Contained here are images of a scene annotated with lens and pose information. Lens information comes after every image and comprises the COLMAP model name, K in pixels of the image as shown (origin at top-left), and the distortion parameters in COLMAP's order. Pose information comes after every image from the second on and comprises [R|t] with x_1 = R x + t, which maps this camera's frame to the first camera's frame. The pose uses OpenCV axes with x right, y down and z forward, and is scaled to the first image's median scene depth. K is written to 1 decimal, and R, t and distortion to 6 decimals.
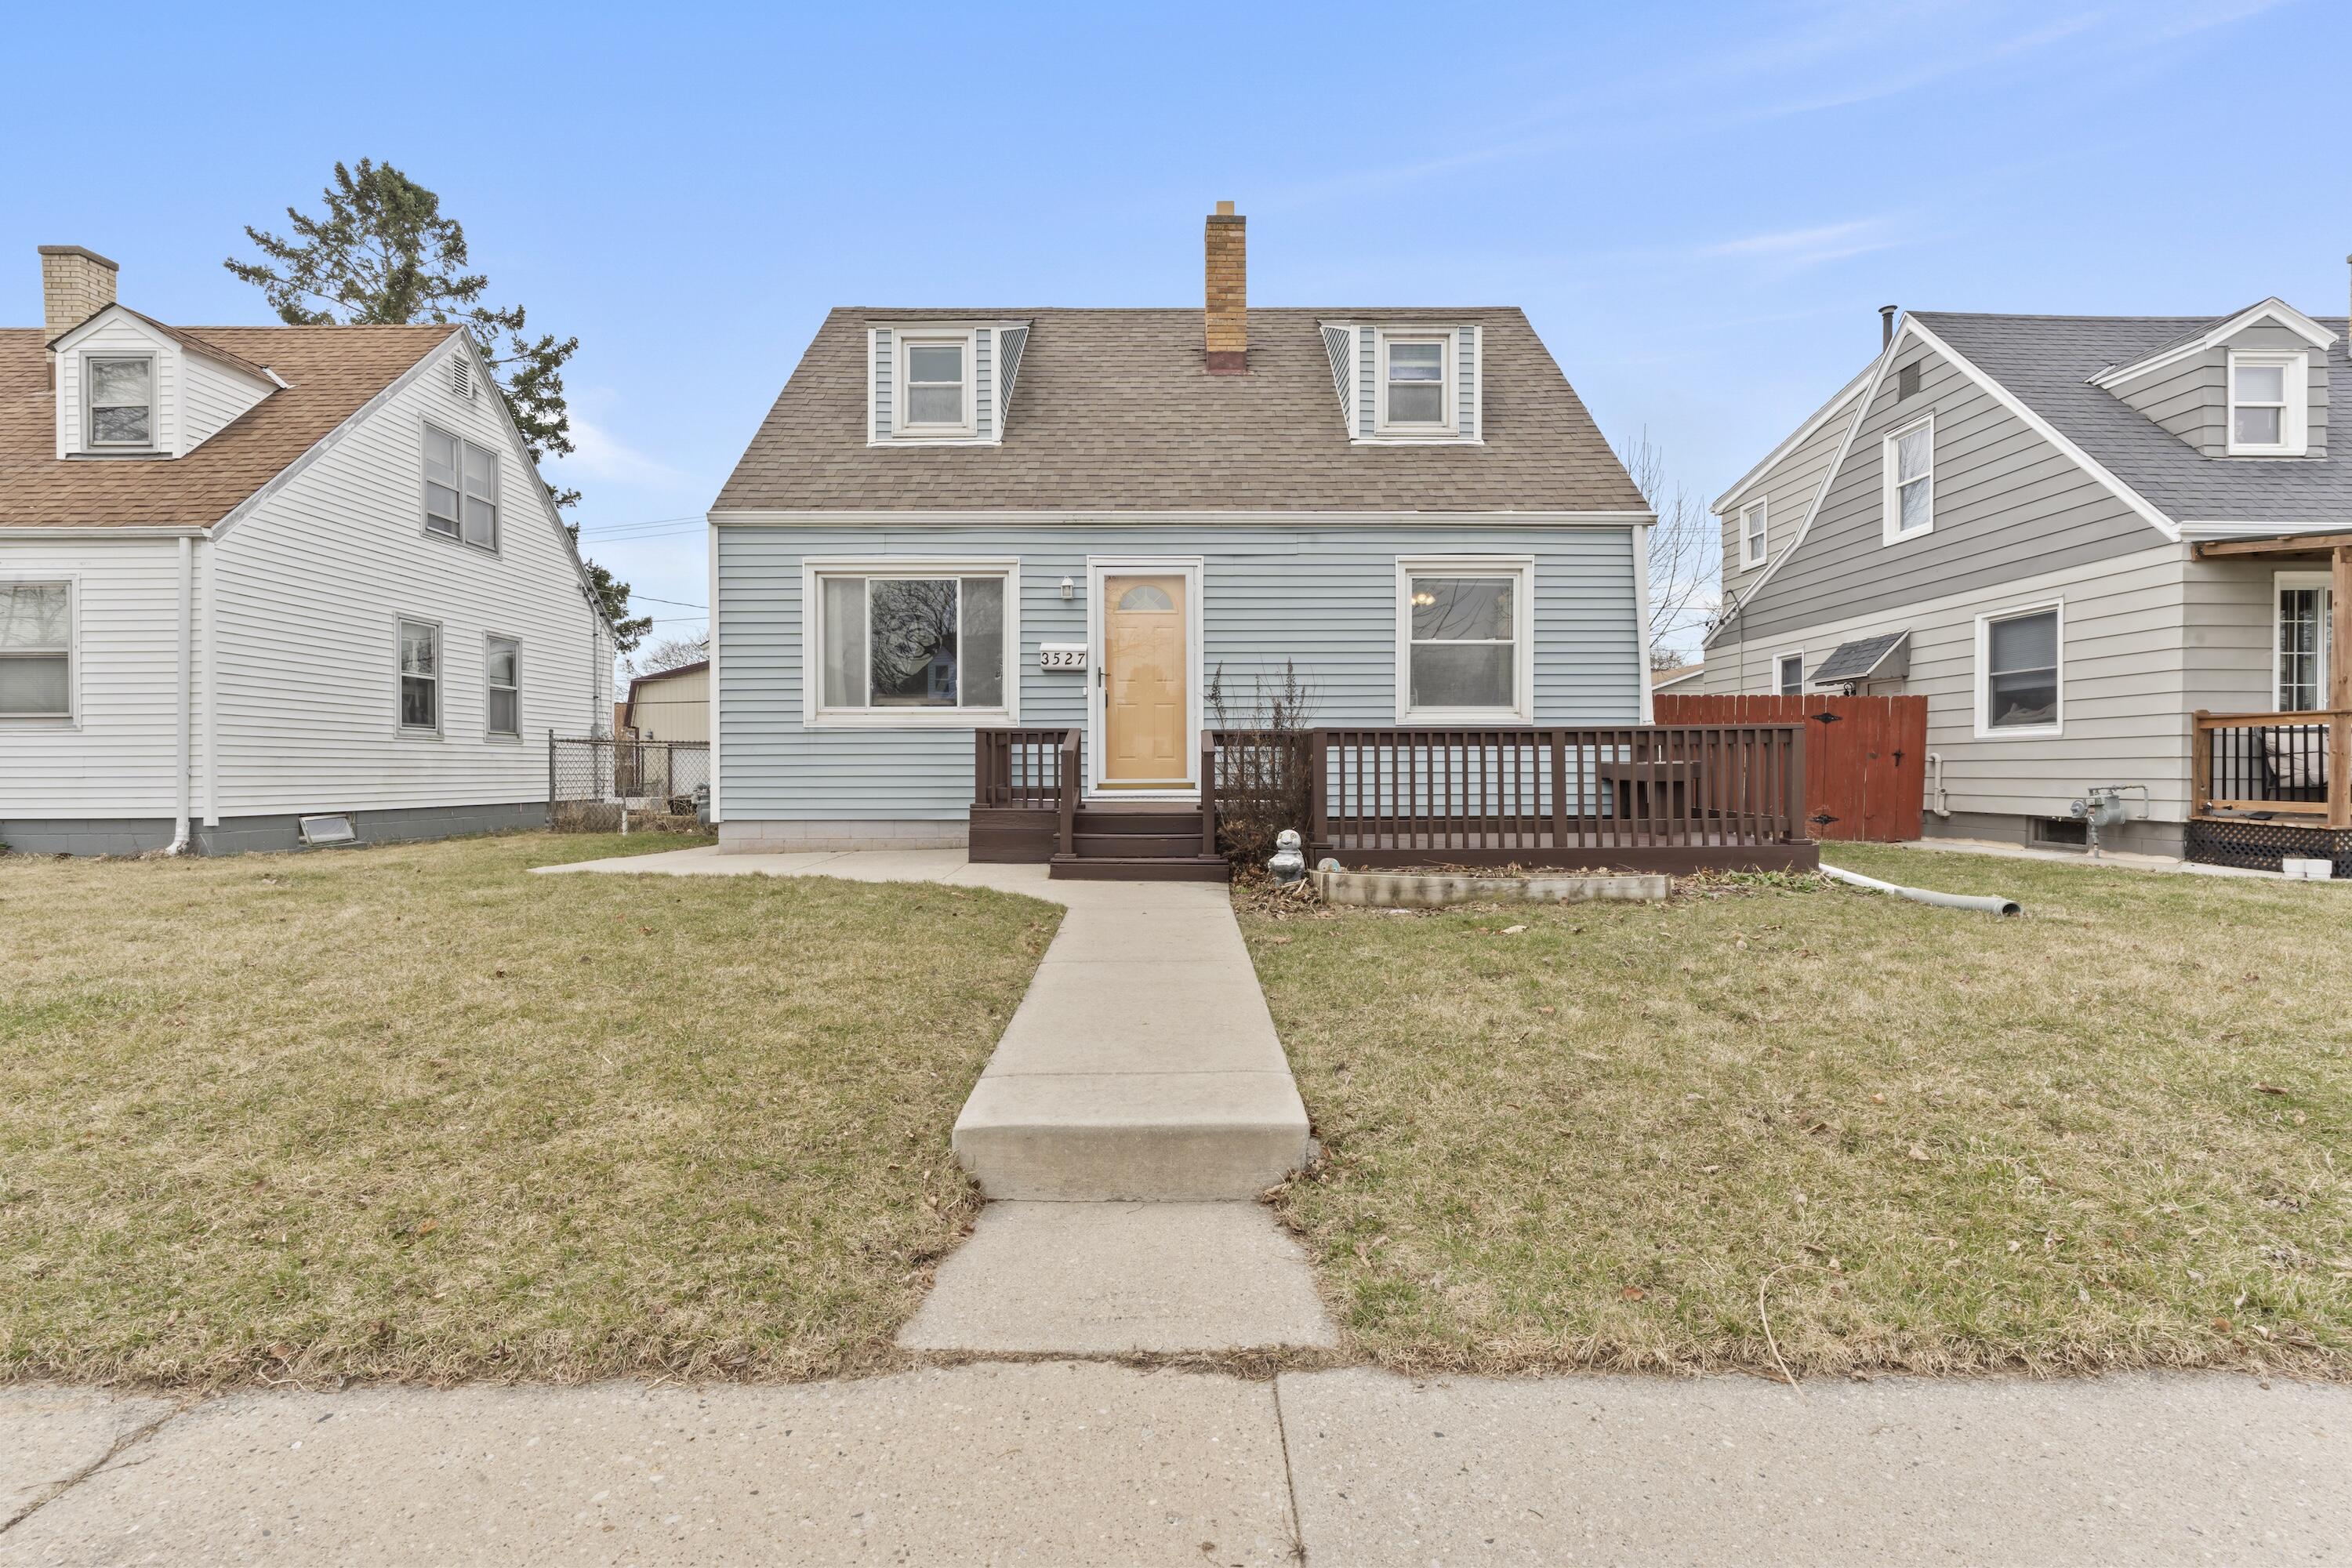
lens RADIAL K [[1044.2, 0, 1165.7], [0, 1044.2, 791.8], [0, 0, 1]] dist [-0.002277, -0.000460]
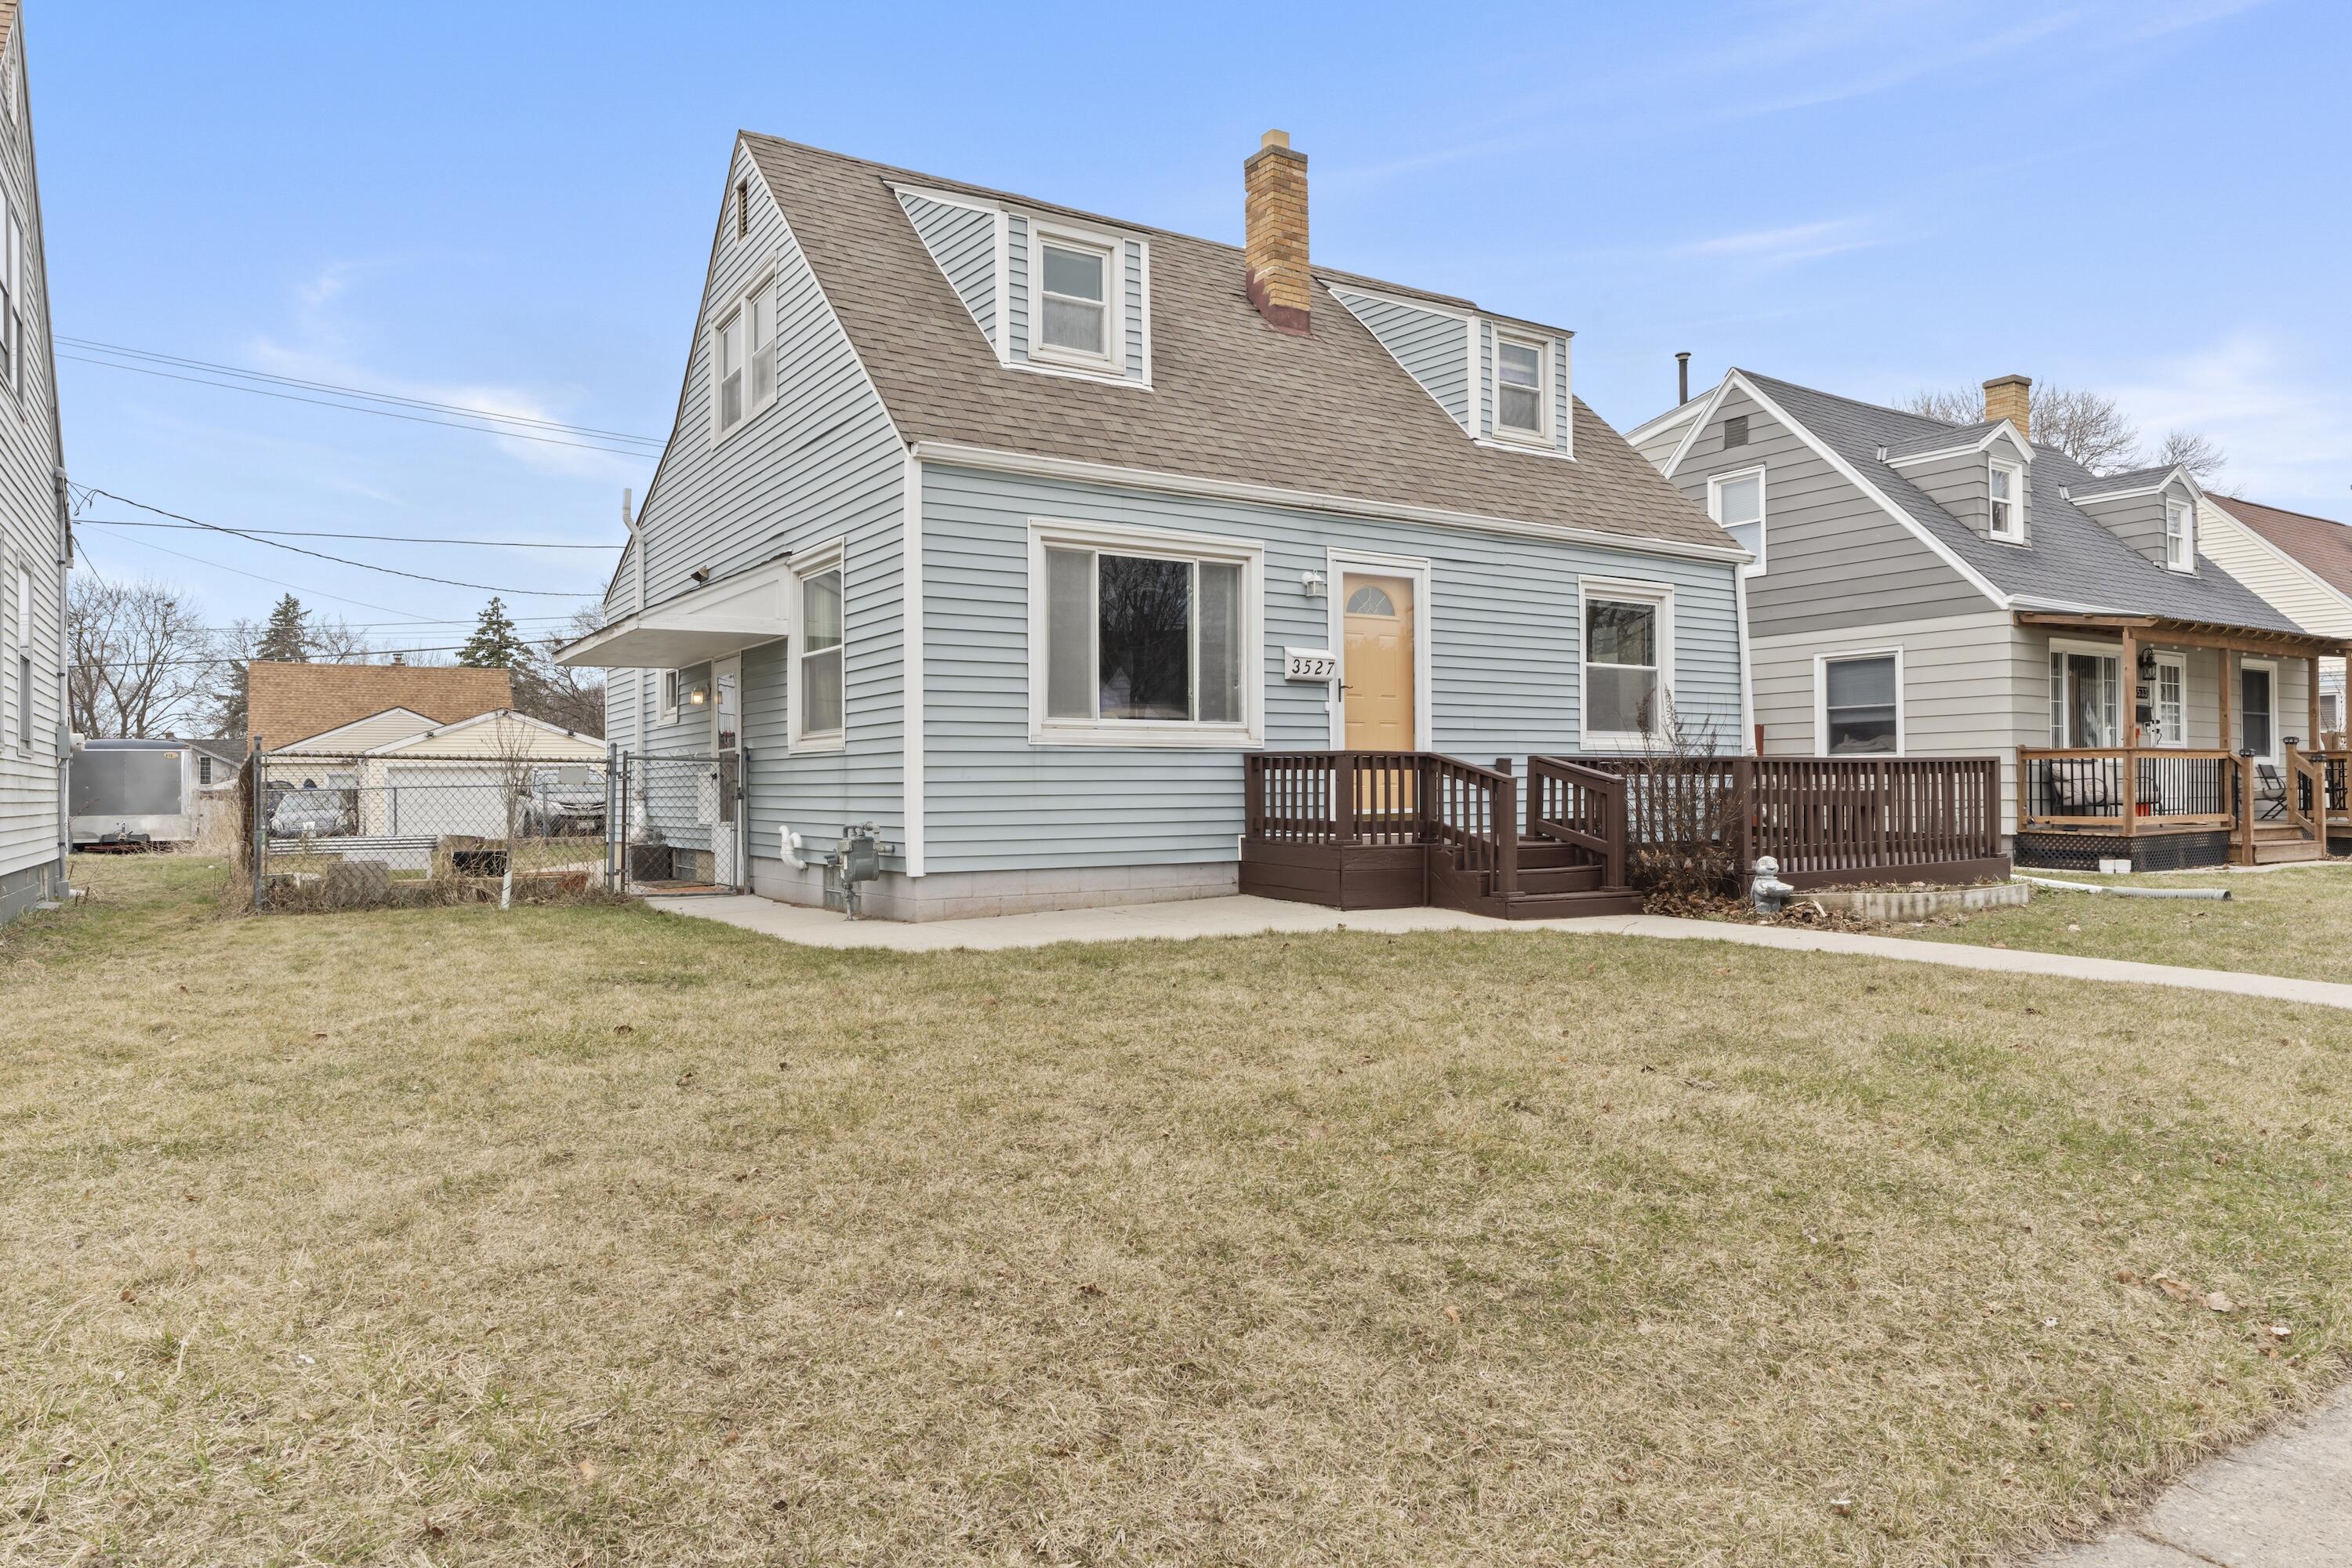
lens RADIAL K [[1460.3, 0, 1176.0], [0, 1460.3, 784.0], [0, 0, 1]] dist [-0.001104, 0.000290]
pose [[0.843009, -0.001811, 0.537897, -0.812115], [0.015996, 0.999636, -0.021704, -0.009328], [-0.537662, 0.026901, 0.842731, 0.066996]]
